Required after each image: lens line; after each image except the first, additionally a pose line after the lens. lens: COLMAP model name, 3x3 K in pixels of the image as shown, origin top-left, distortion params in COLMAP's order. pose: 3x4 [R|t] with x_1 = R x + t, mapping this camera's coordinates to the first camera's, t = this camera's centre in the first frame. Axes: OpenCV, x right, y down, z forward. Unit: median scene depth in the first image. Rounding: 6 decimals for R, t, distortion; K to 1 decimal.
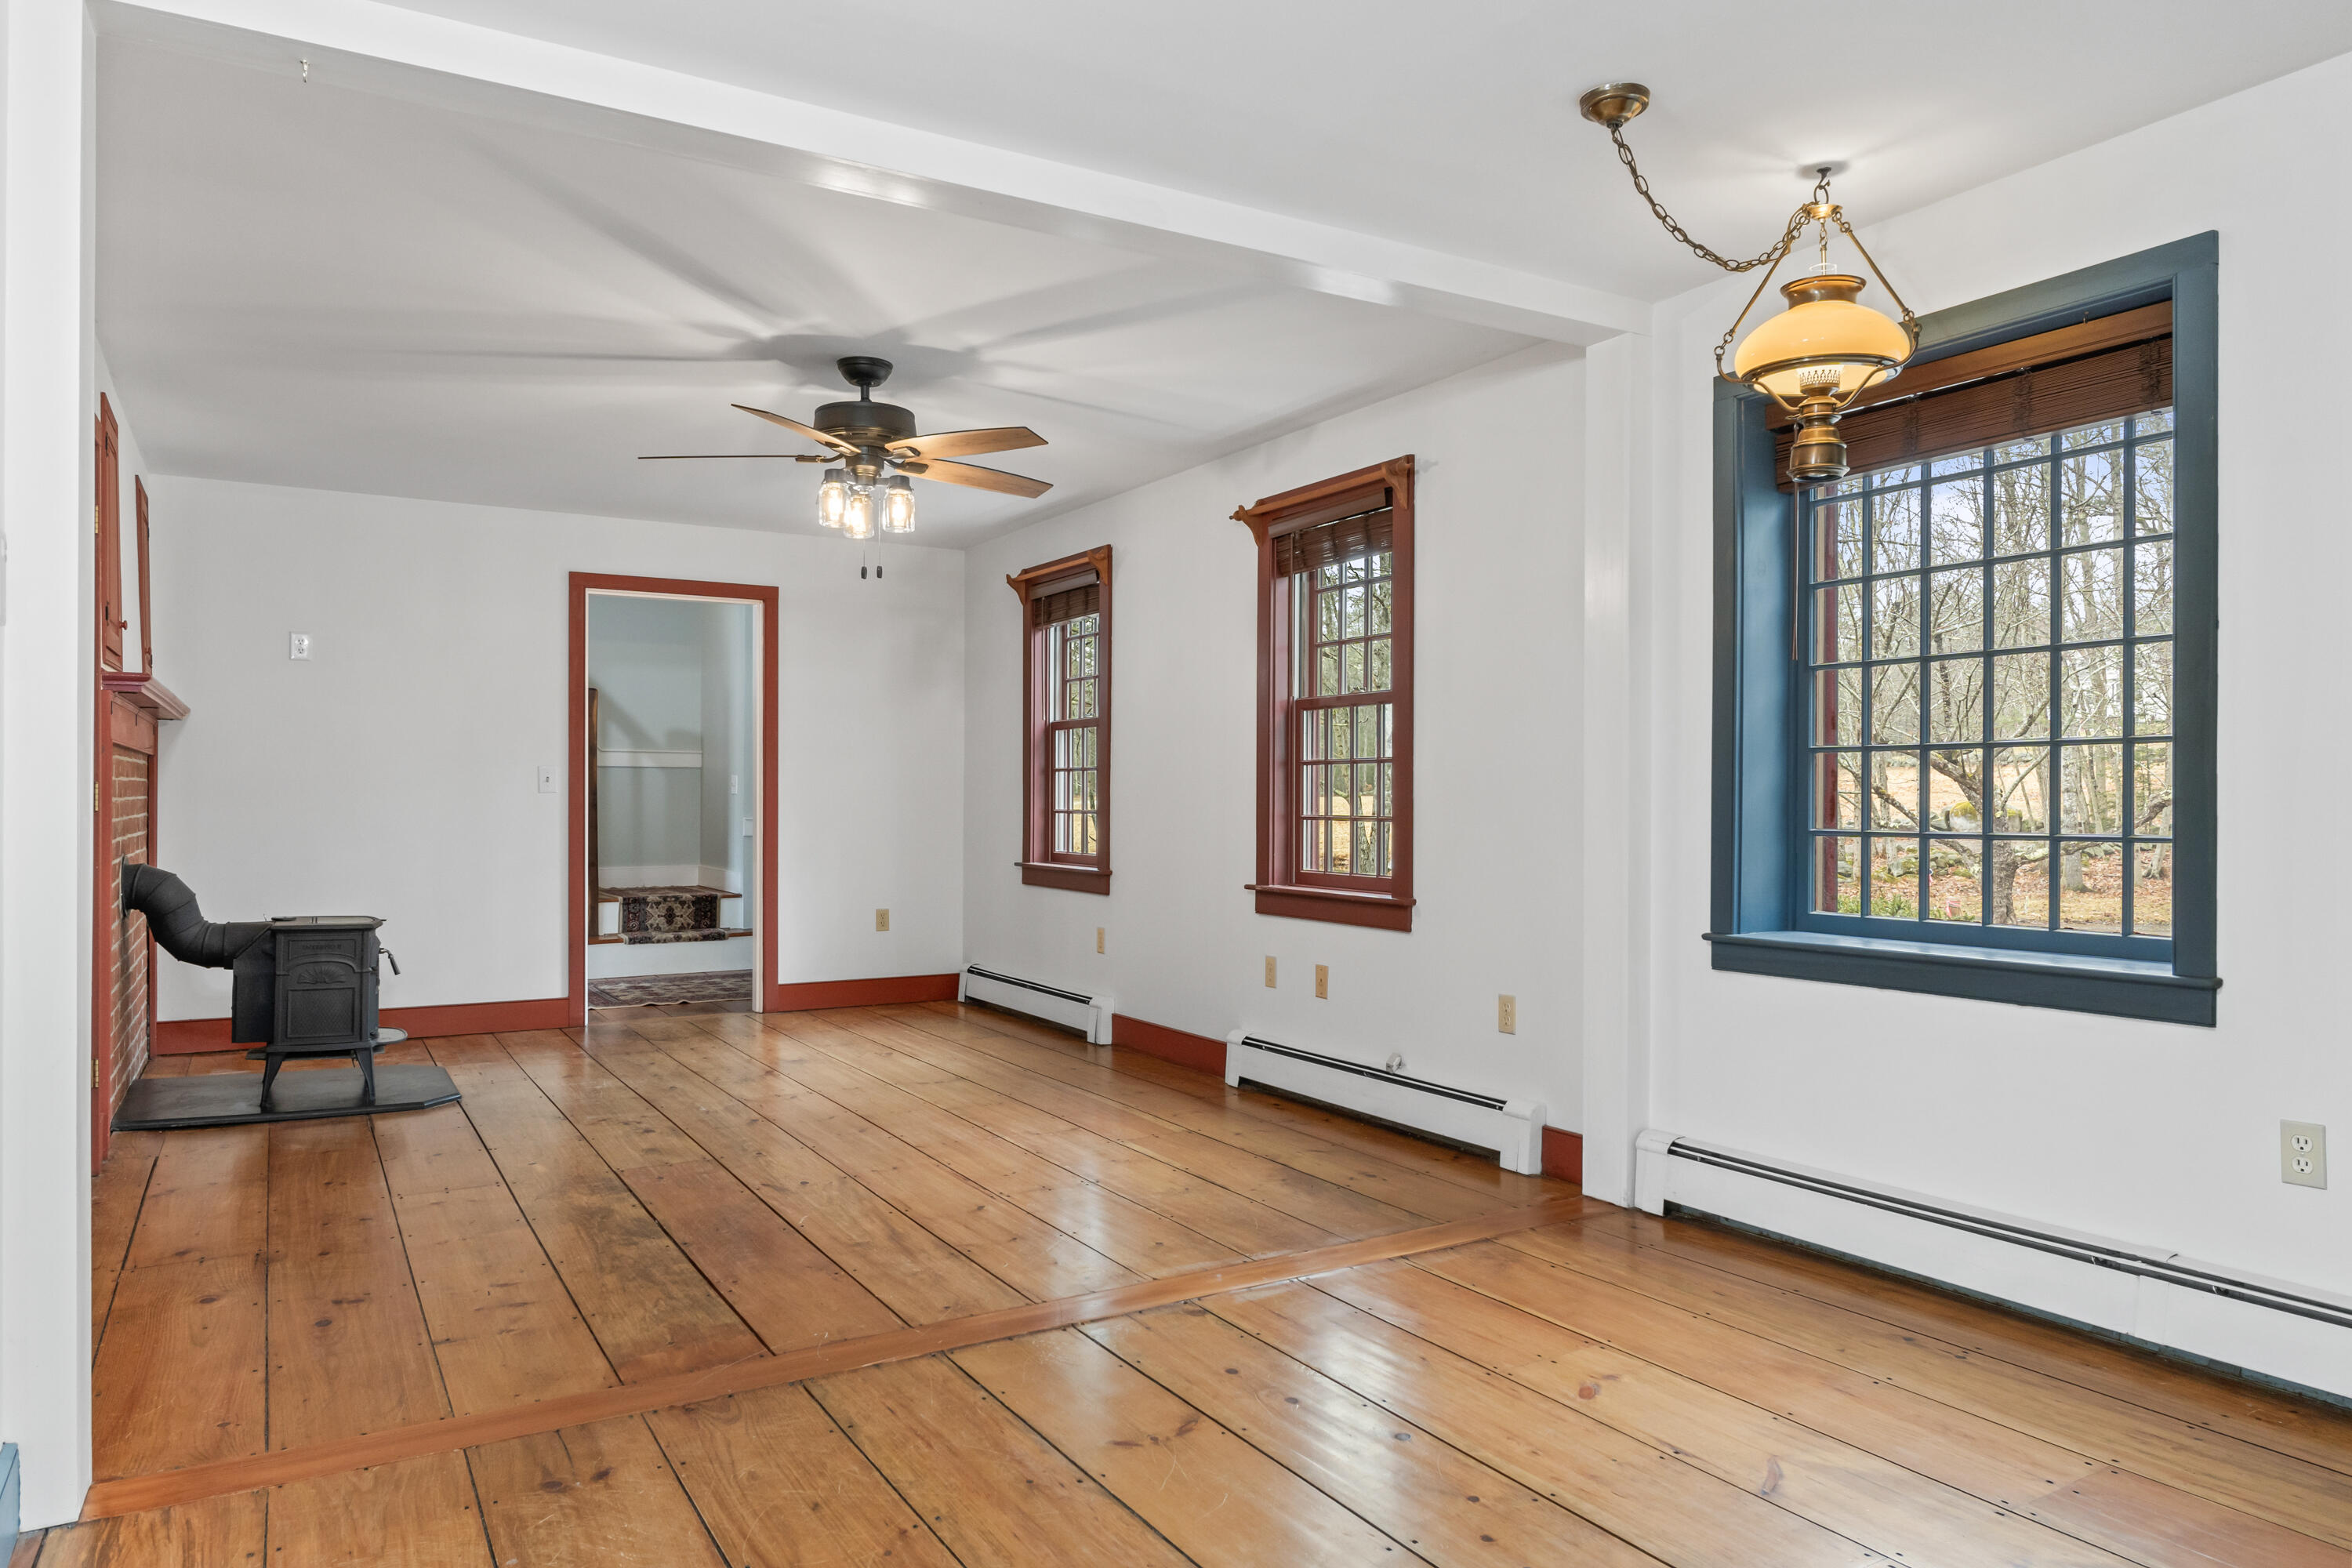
lens RADIAL K [[1561.8, 0, 1172.3], [0, 1561.8, 793.5], [0, 0, 1]] dist [-0.014920, 0.007970]
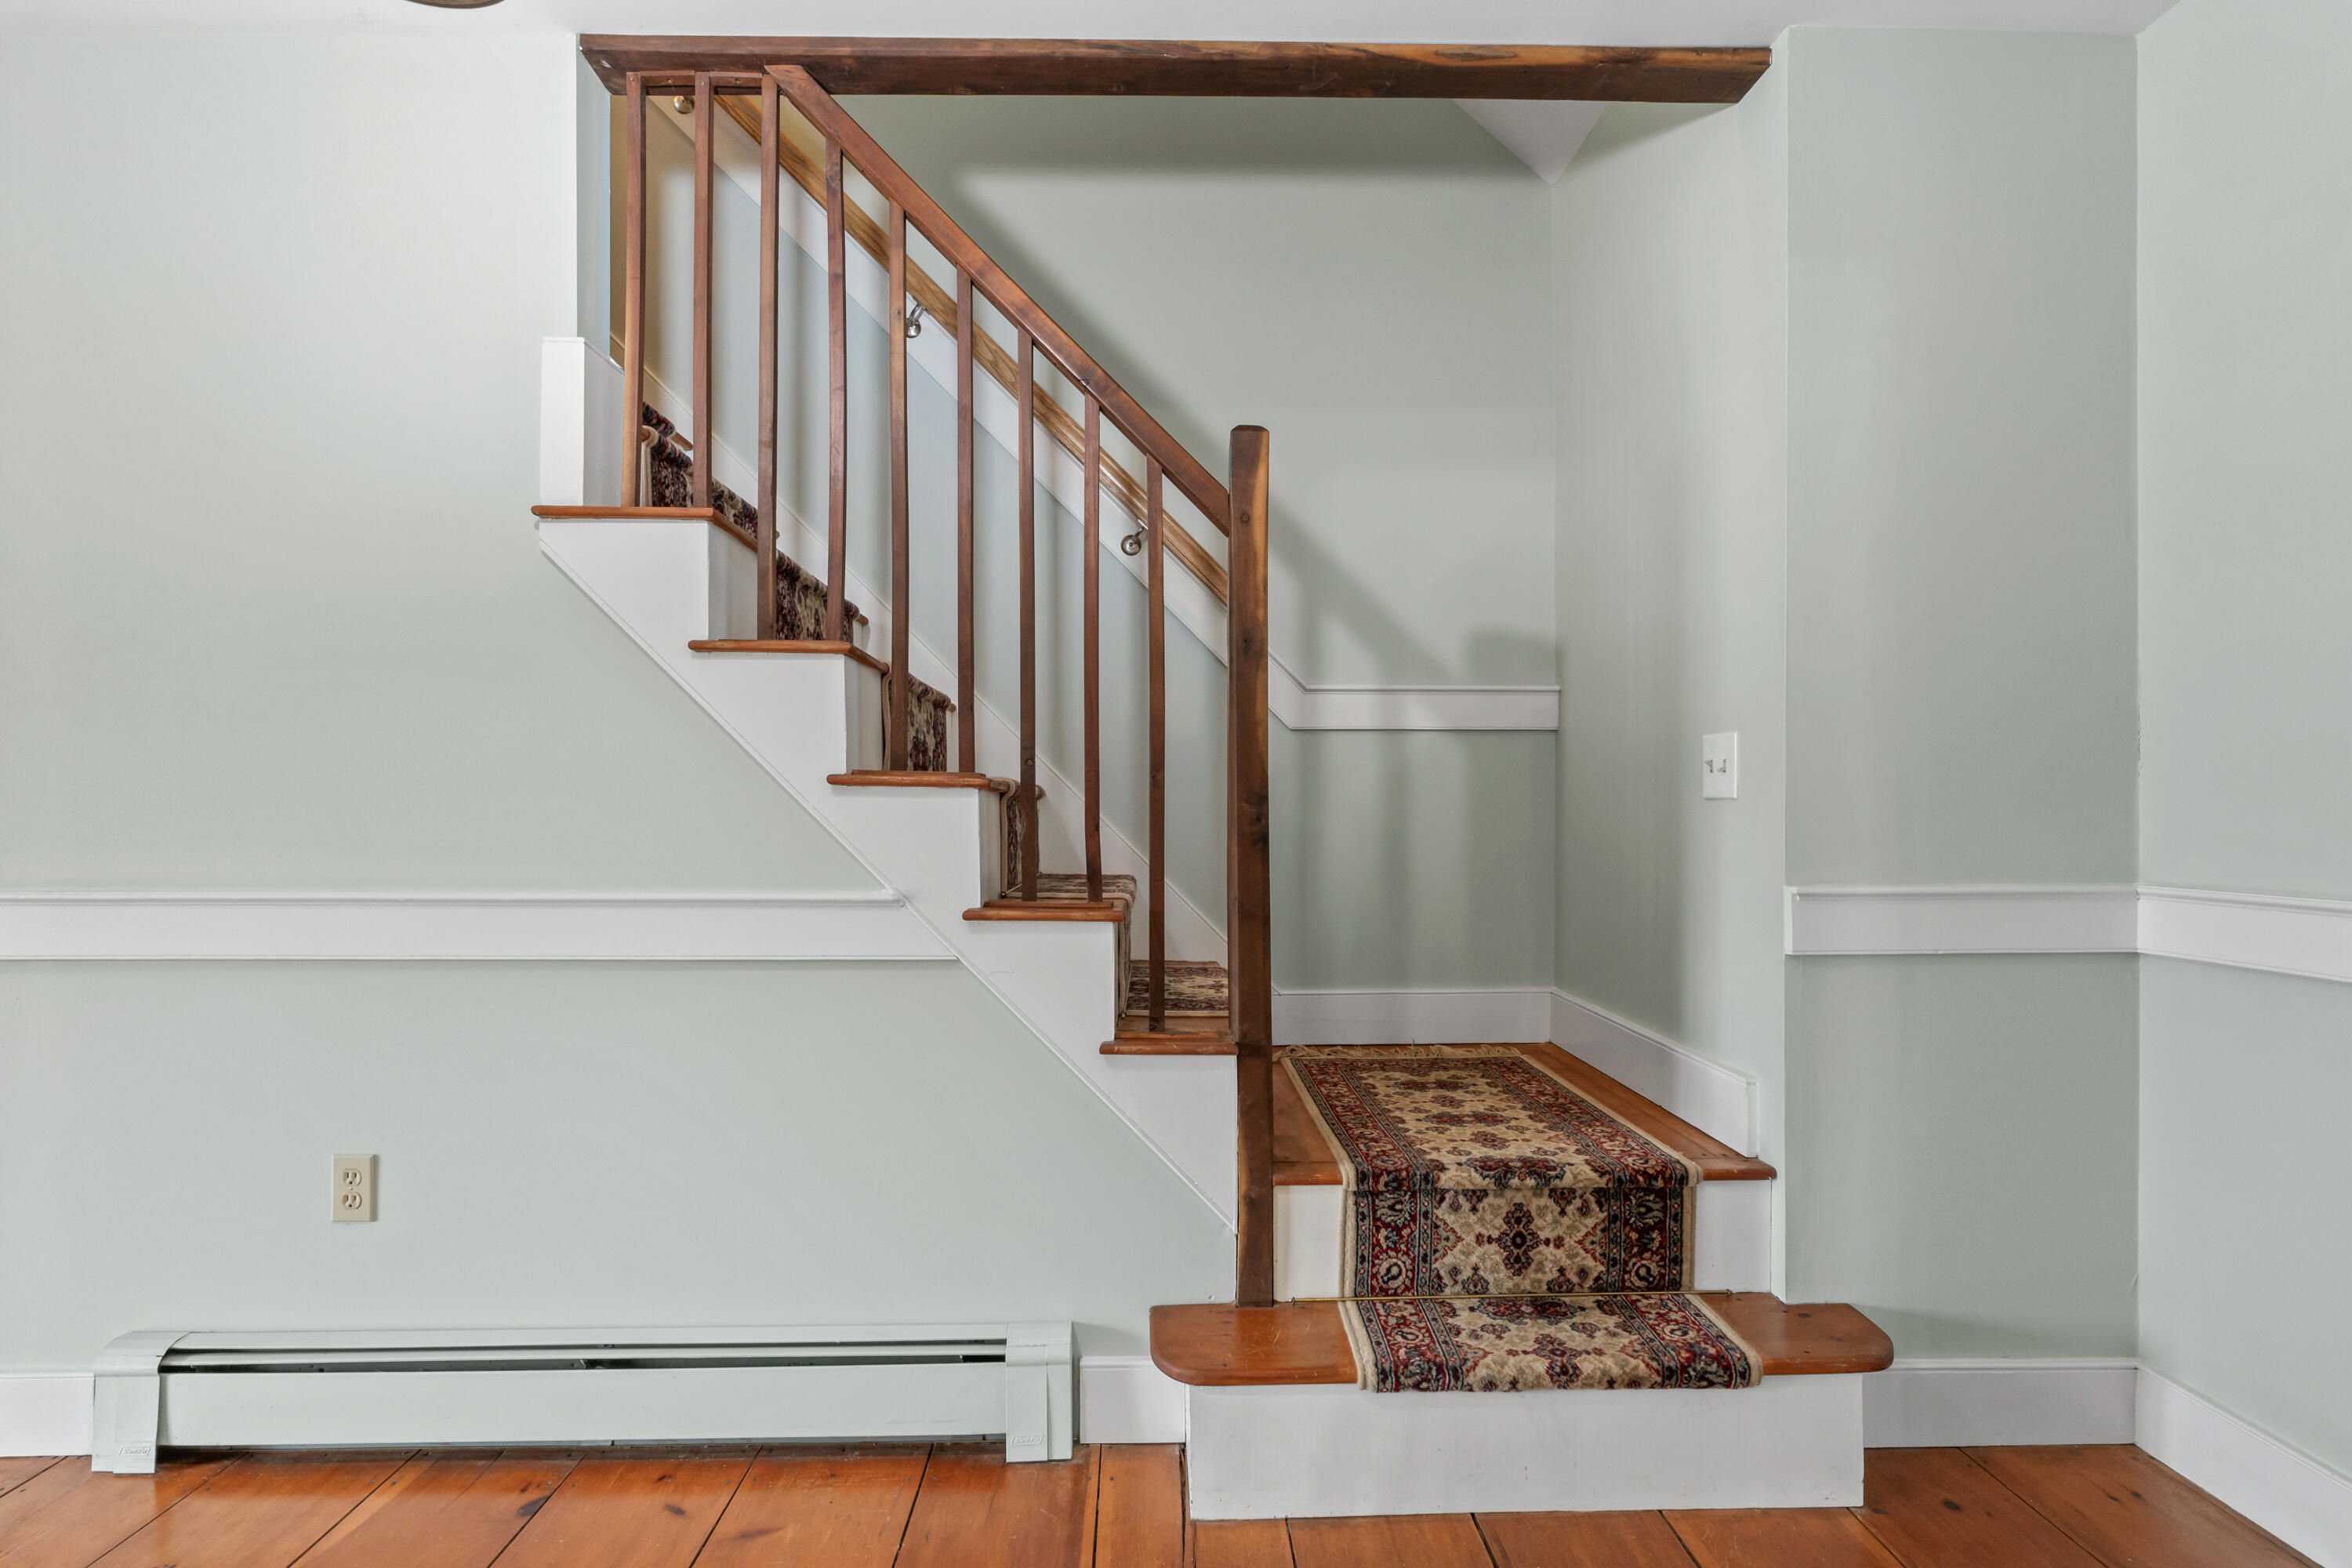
lens RADIAL K [[1209.6, 0, 1155.8], [0, 1209.6, 794.7], [0, 0, 1]] dist [-0.005416, -0.000455]
pose [[0.871386, -0.004155, -0.490581, -0.387726], [0.002838, 0.999990, -0.003427, 0.000286], [0.490590, 0.001594, 0.871389, 1.111208]]
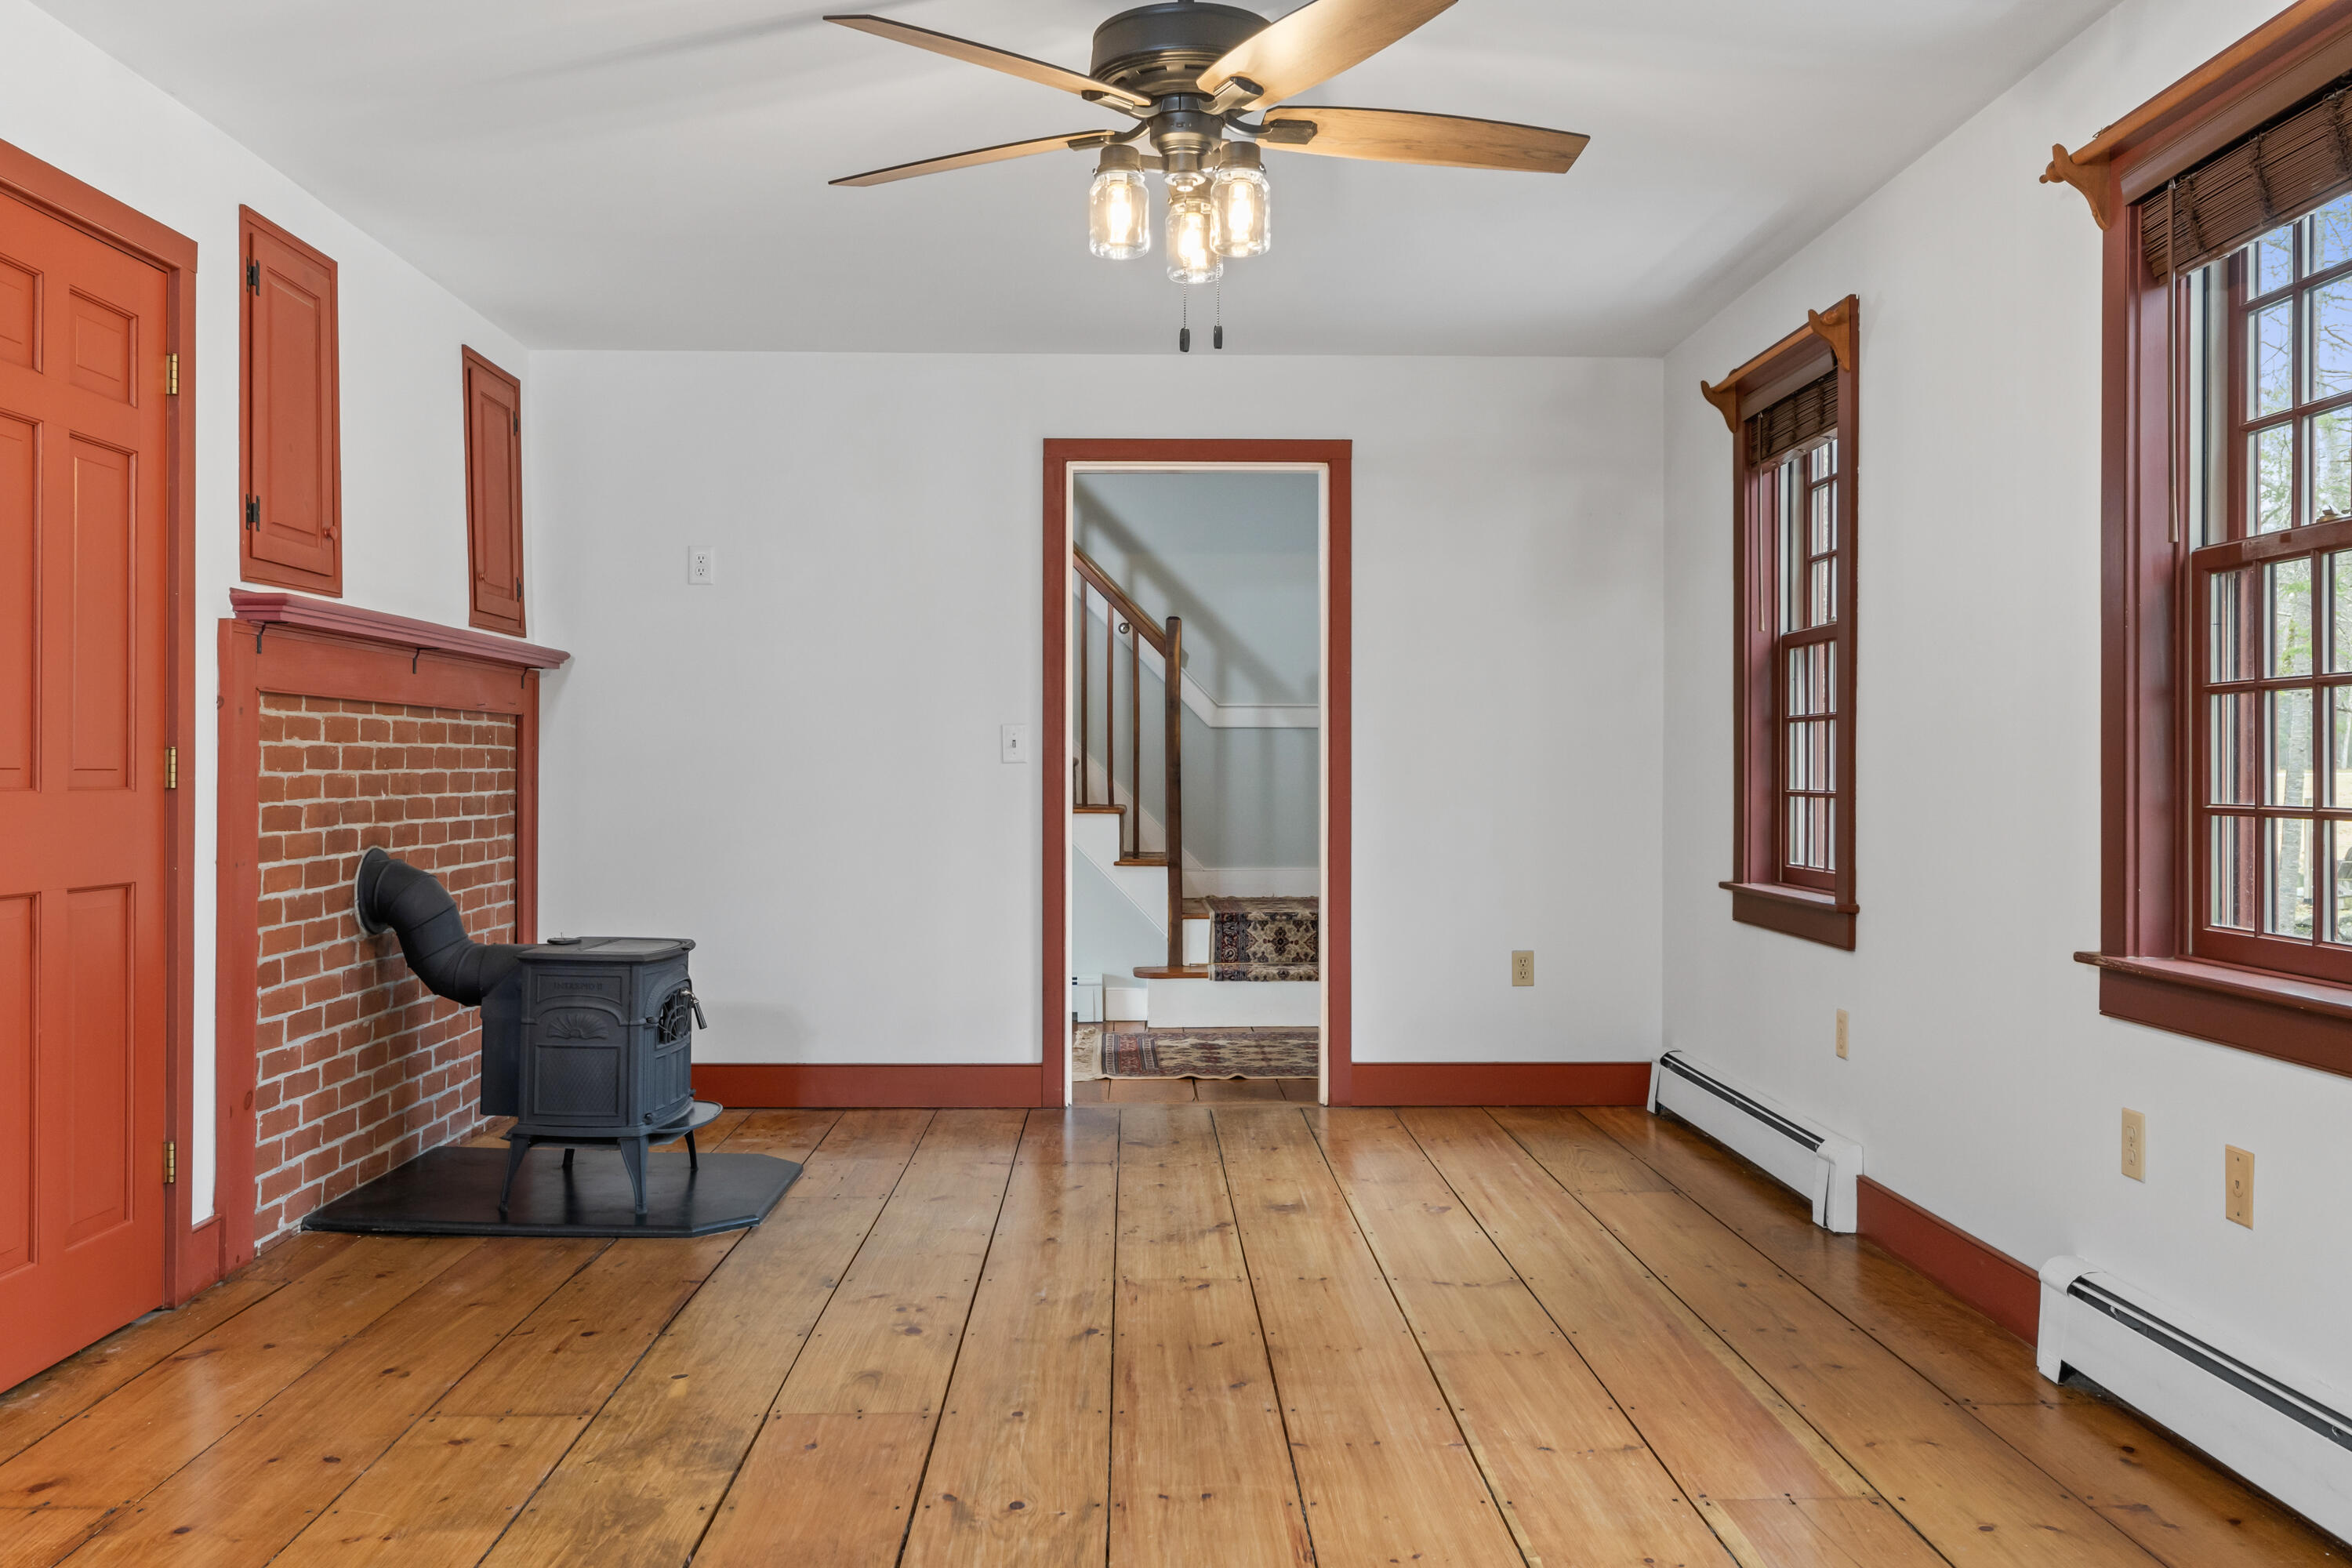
lens RADIAL K [[1983.9, 0, 1116.7], [0, 1983.9, 759.8], [0, 0, 1]] dist [0.001930, -0.000056]
pose [[0.864500, -0.004125, -0.502616, 0.082677], [0.002266, 0.999988, -0.004309, 0.002160], [0.502628, 0.002586, 0.864499, 0.286971]]
